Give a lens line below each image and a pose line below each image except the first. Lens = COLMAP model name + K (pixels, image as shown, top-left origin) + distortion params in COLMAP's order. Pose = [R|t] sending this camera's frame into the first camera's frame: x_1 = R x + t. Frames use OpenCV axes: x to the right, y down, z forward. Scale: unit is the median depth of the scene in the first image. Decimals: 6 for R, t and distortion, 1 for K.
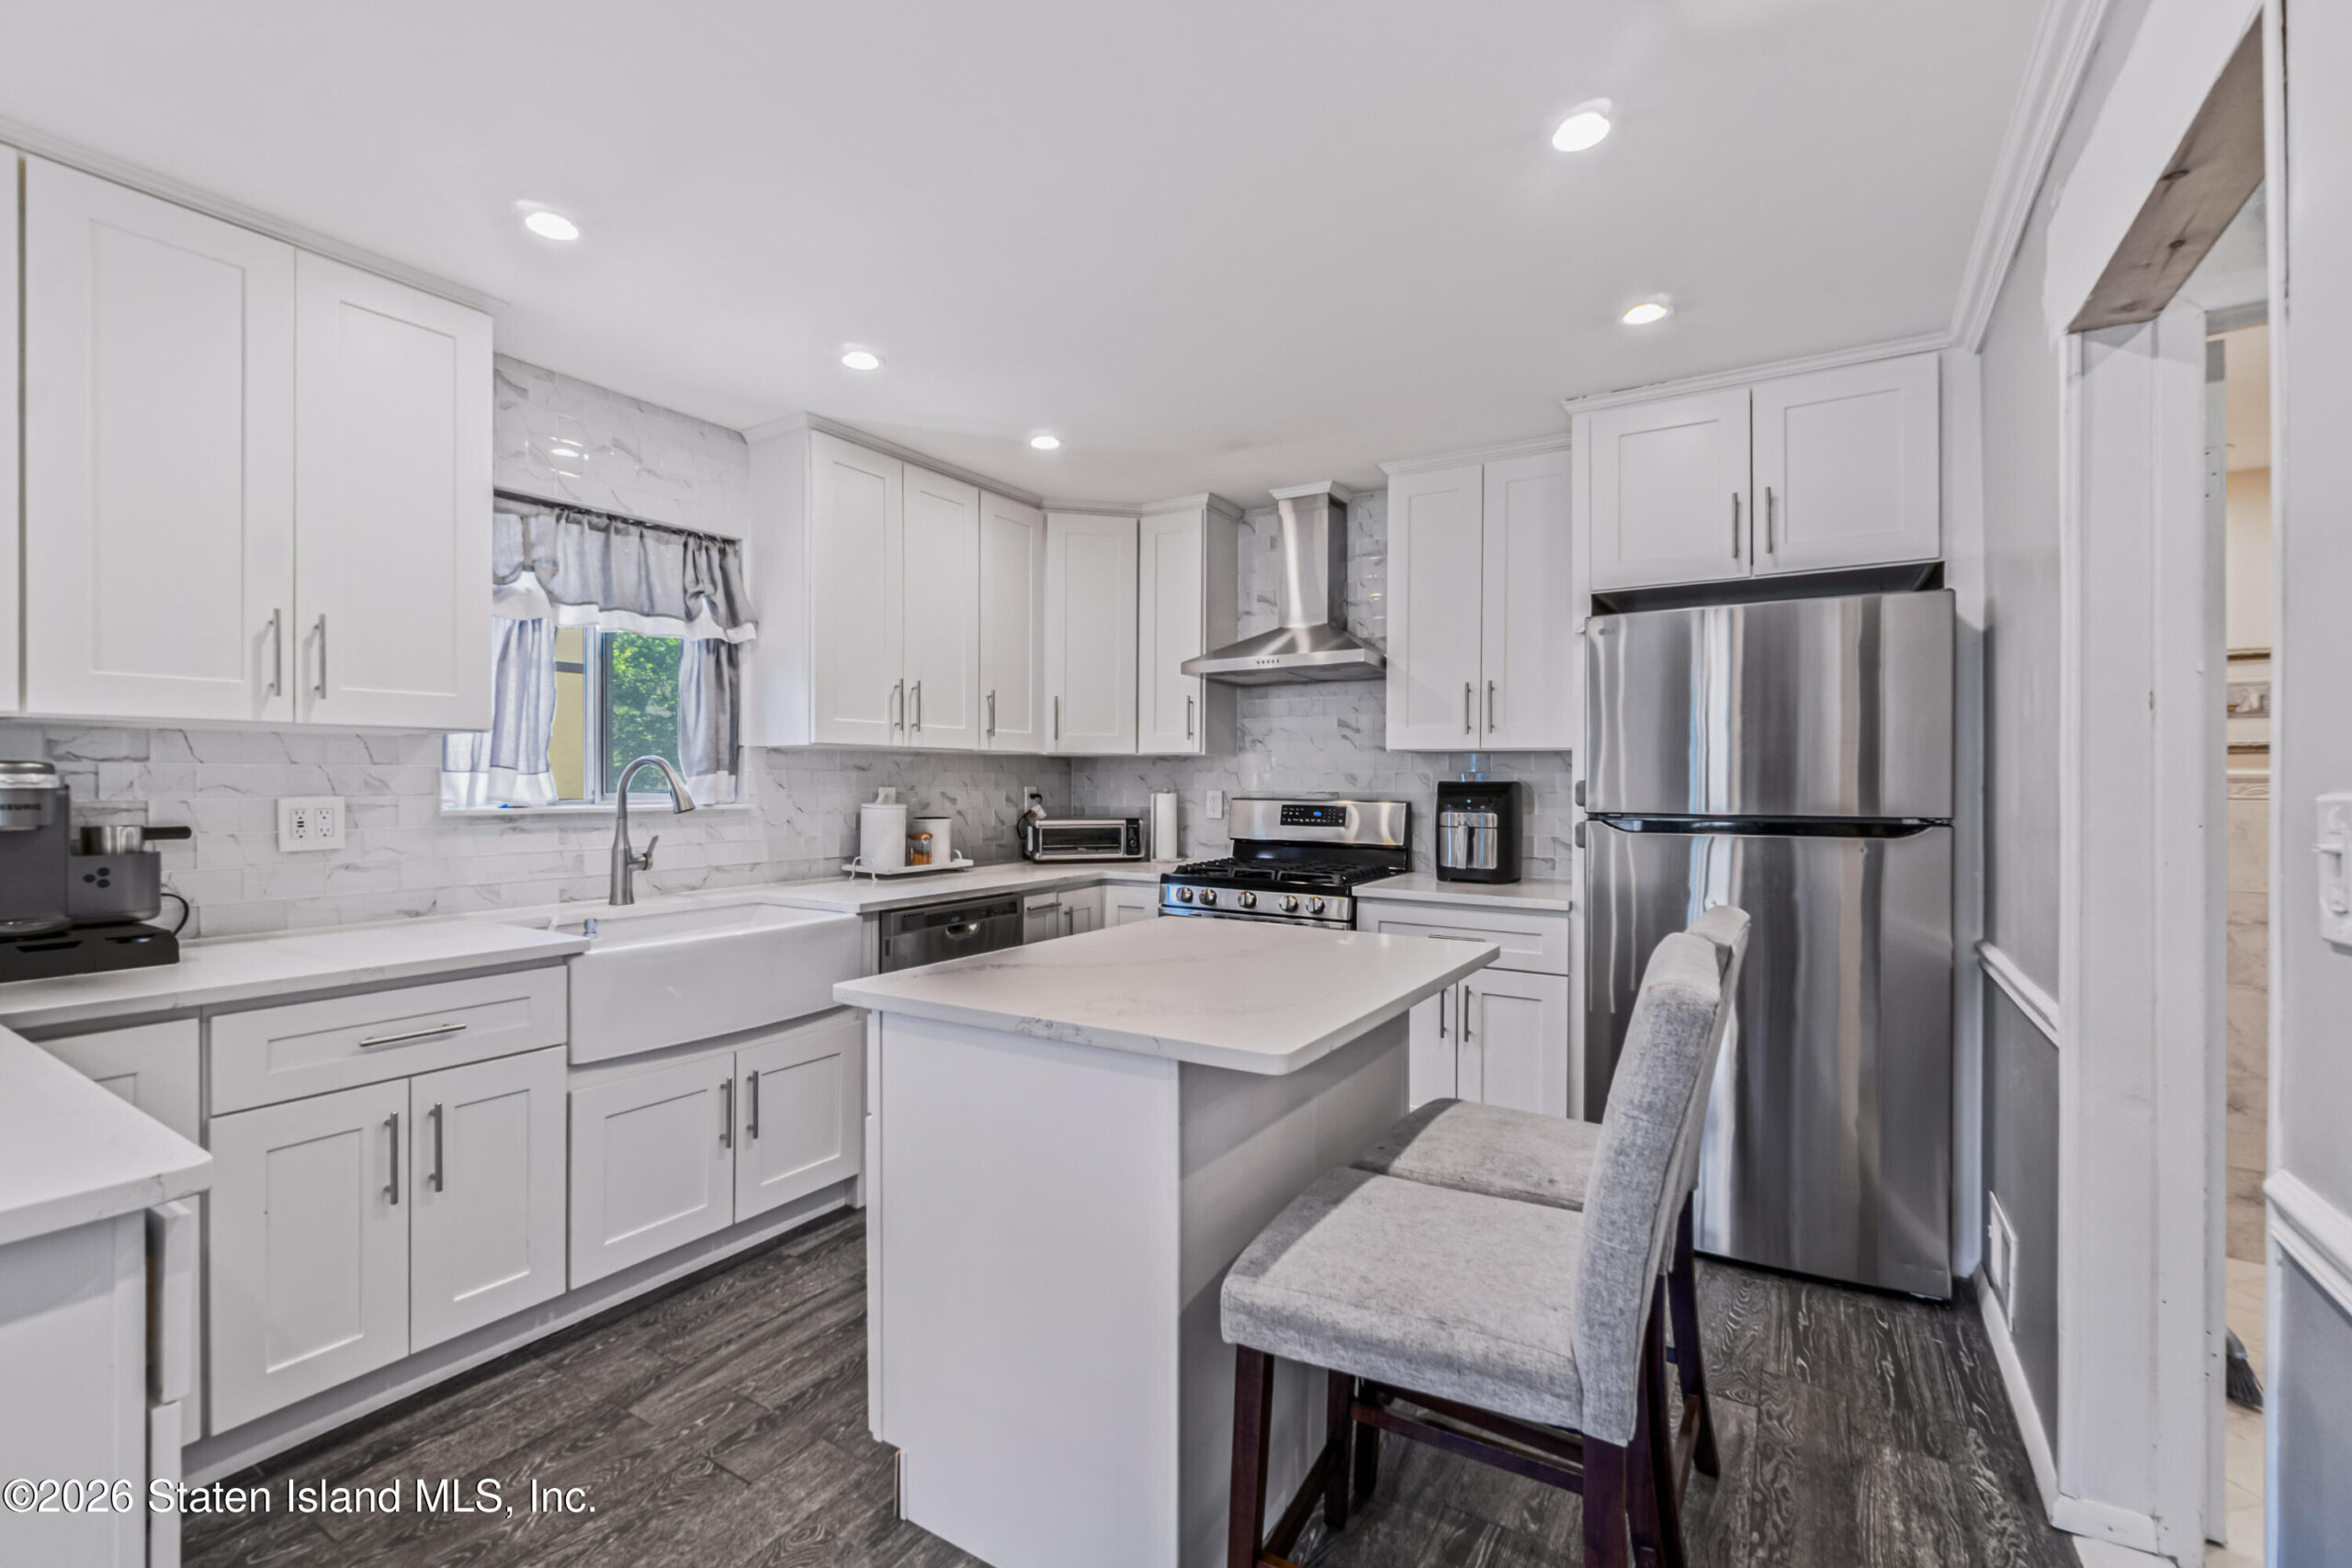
lens RADIAL K [[1027.1, 0, 1169.7], [0, 1027.1, 778.9], [0, 0, 1]] dist [0.003318, 0.001382]
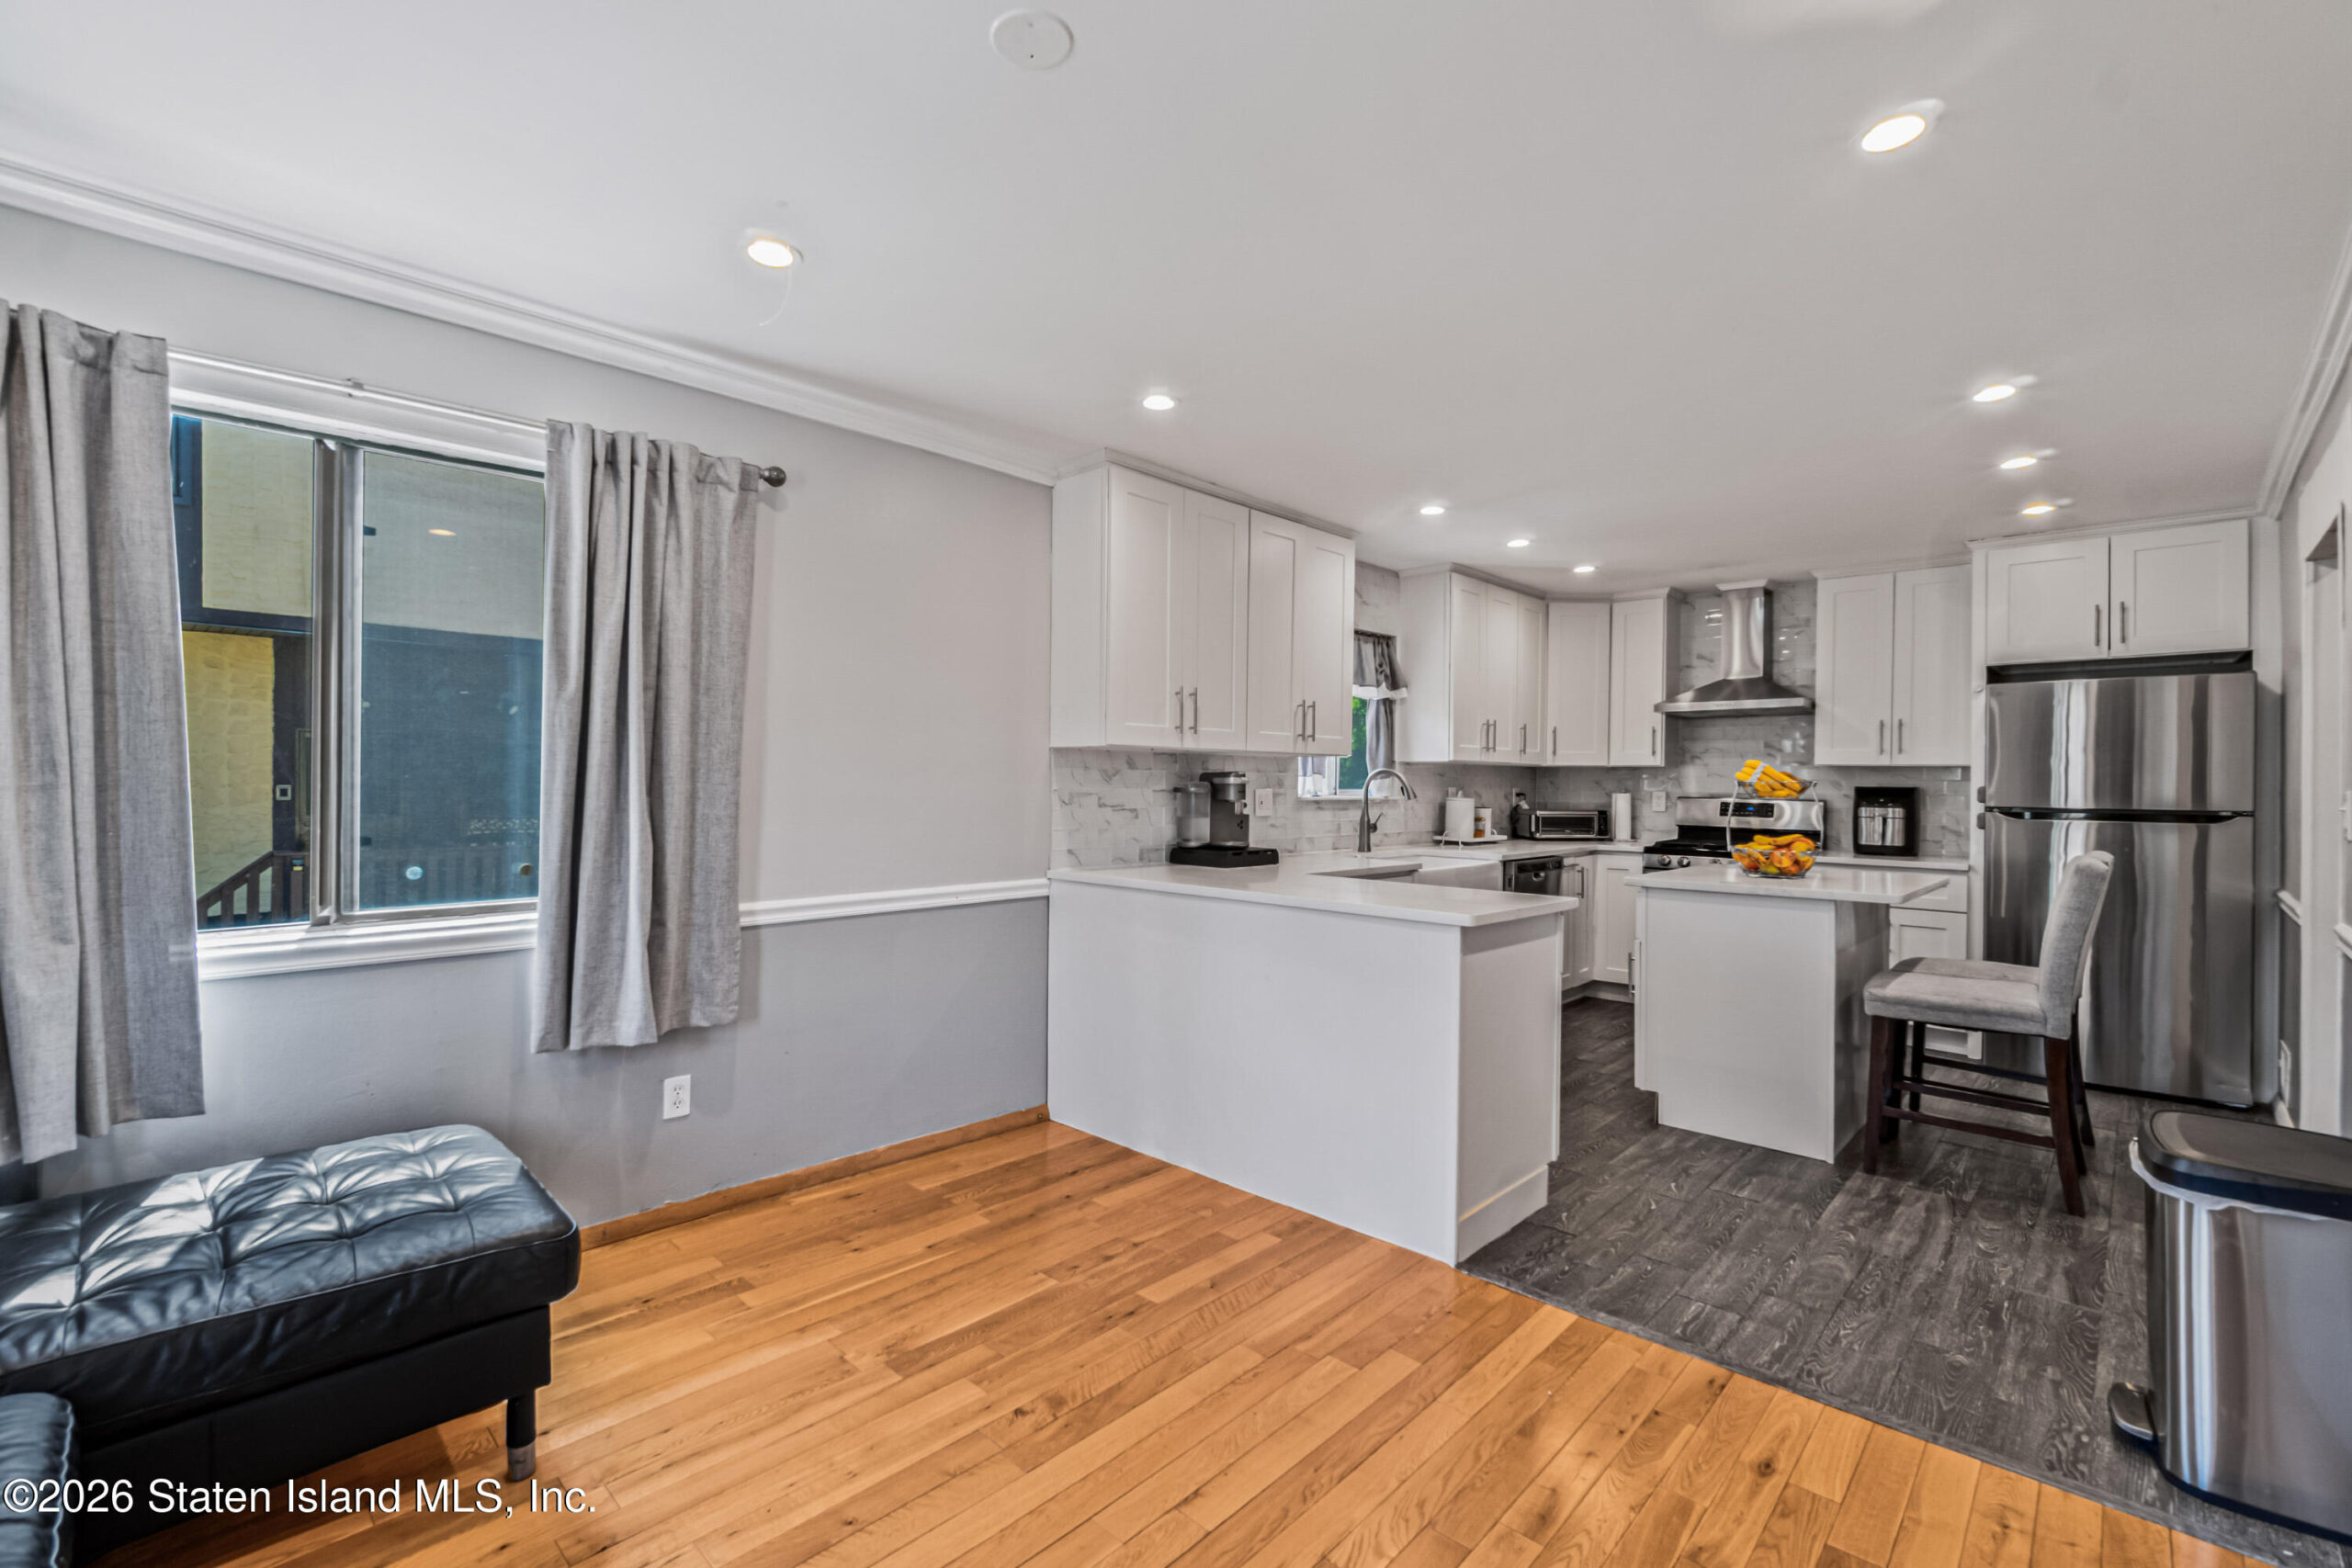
lens RADIAL K [[1027.1, 0, 1183.1], [0, 1027.1, 778.4], [0, 0, 1]] dist [0.003318, 0.001382]
pose [[0.980071, 0.006894, -0.198528, -0.430485], [-0.007271, 0.999973, -0.001171, -0.000293], [0.198515, 0.002591, 0.980094, -0.699398]]
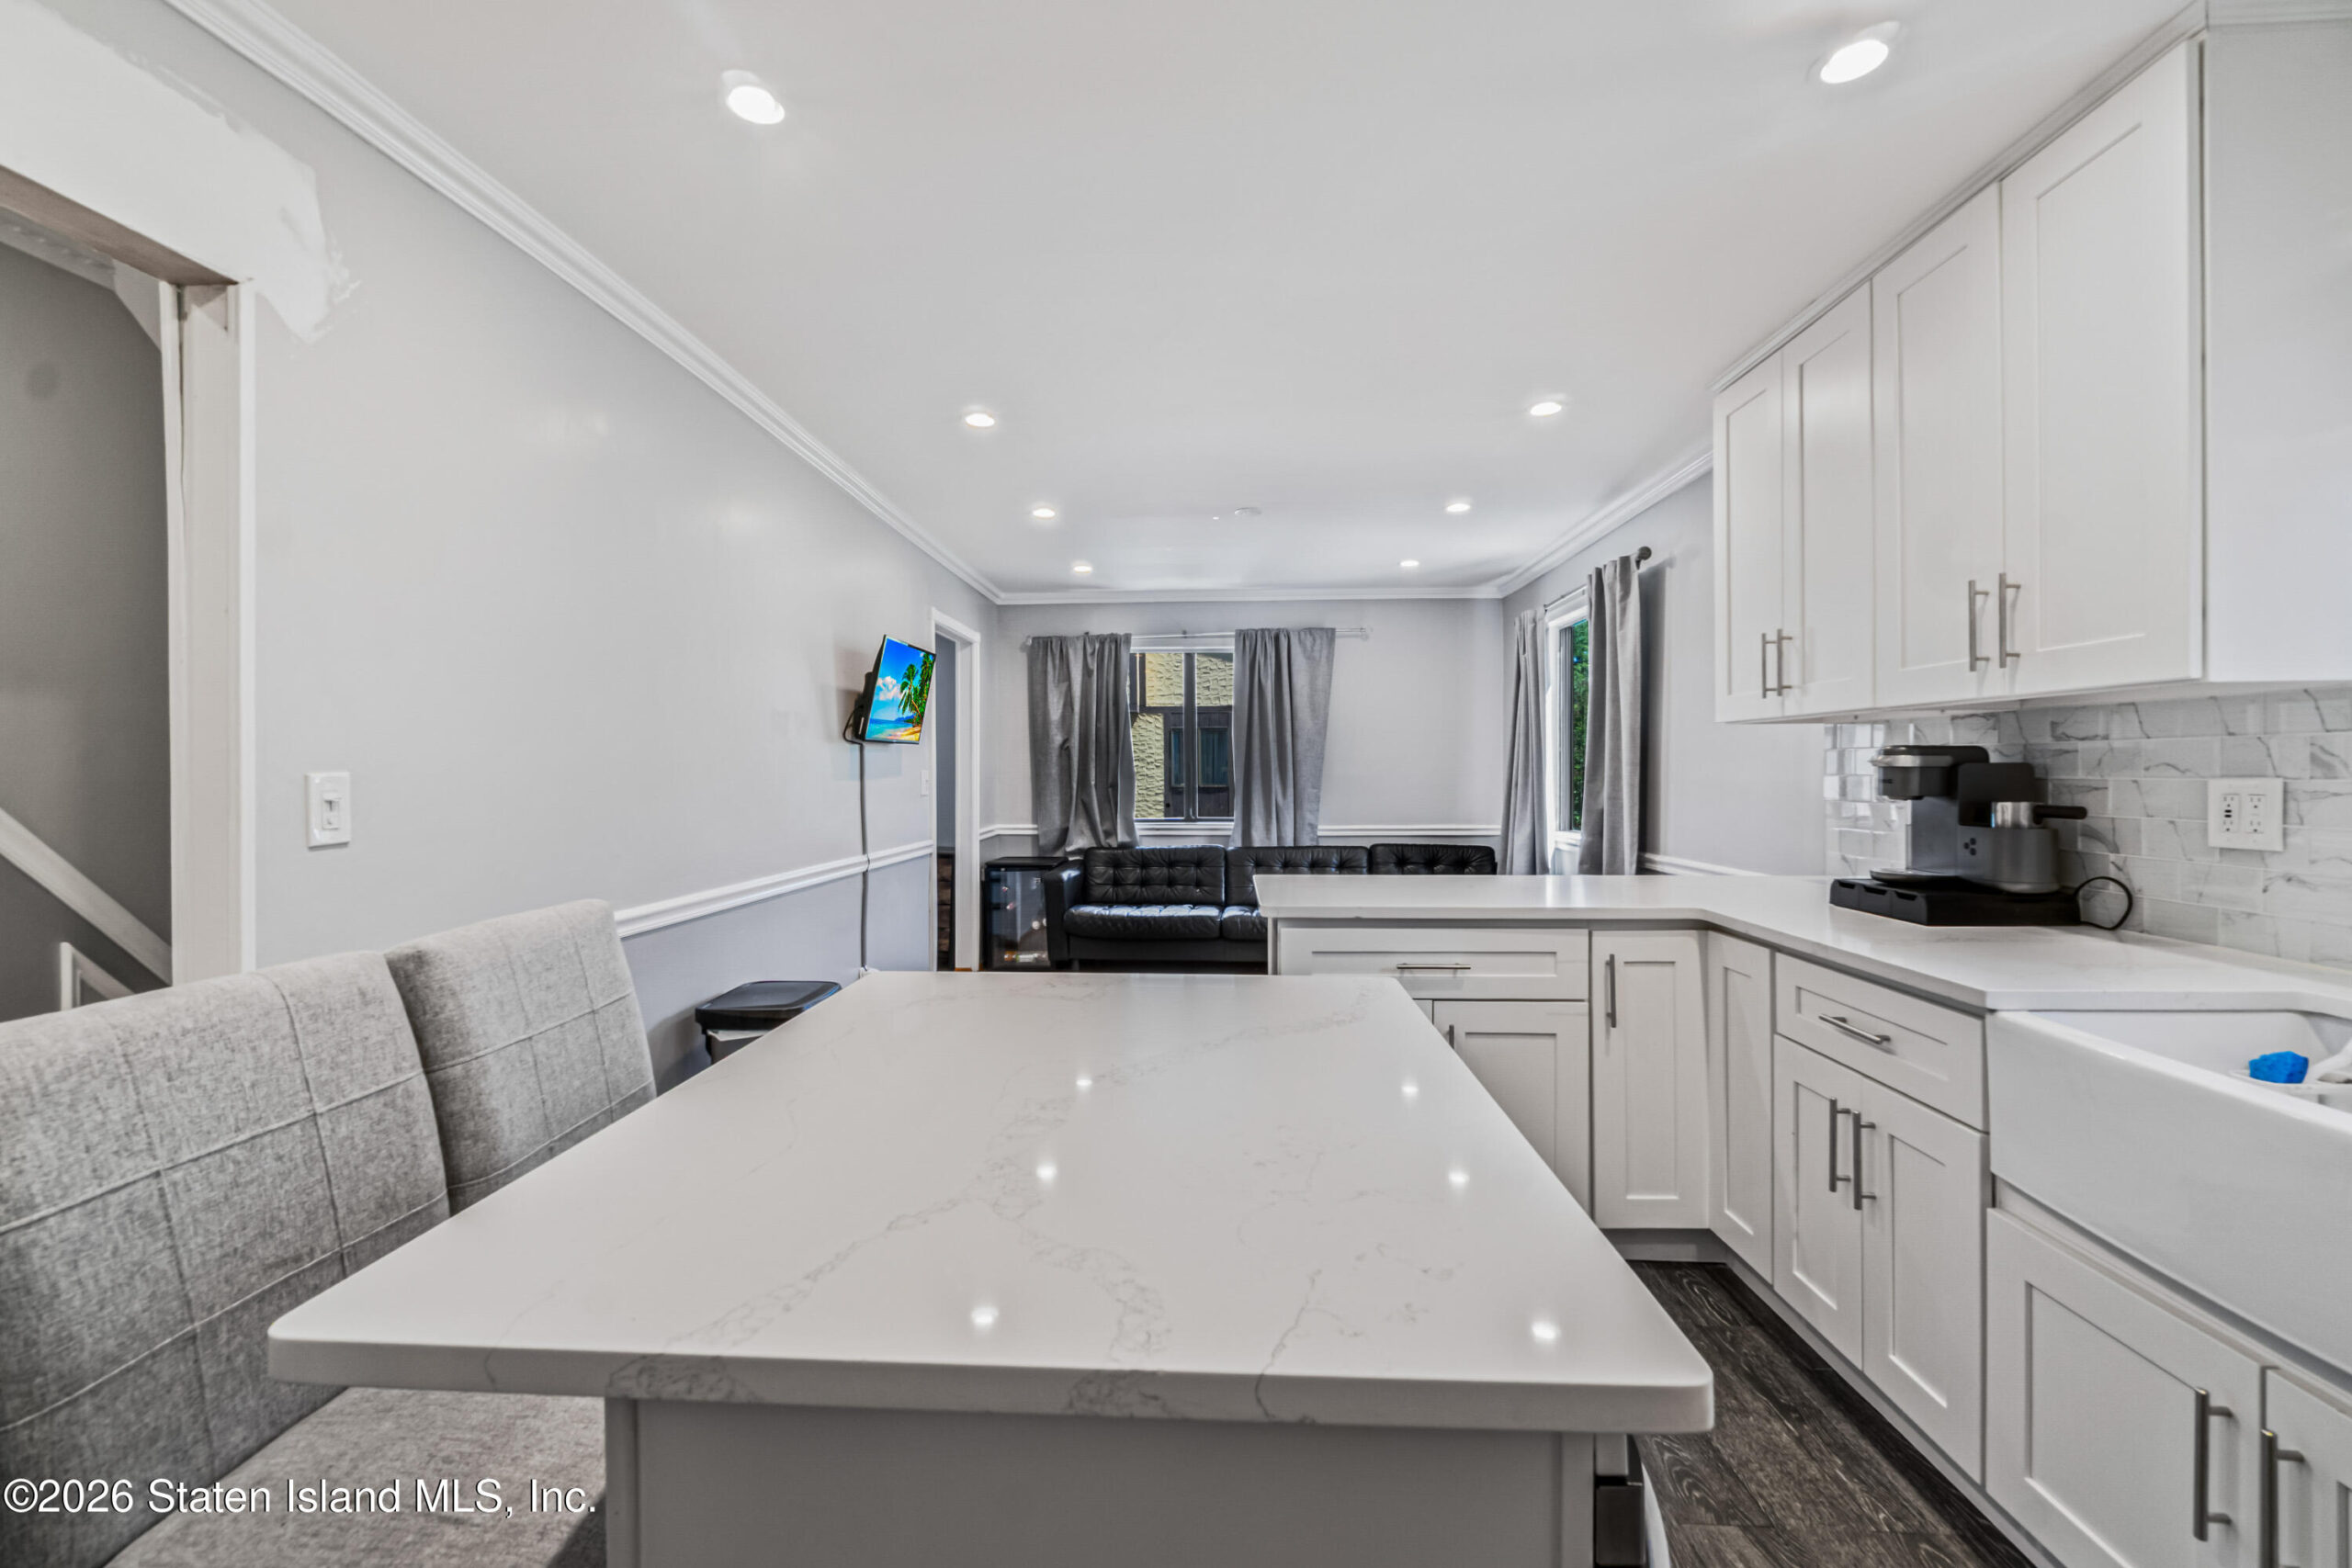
lens RADIAL K [[1027.1, 0, 1169.2], [0, 1027.1, 774.1], [0, 0, 1]] dist [0.003318, 0.001382]
pose [[-0.876569, 0.004870, -0.481252, 0.160004], [0.004328, 0.999988, 0.002235, 0.006619], [0.481258, -0.000124, -0.876579, 0.921645]]
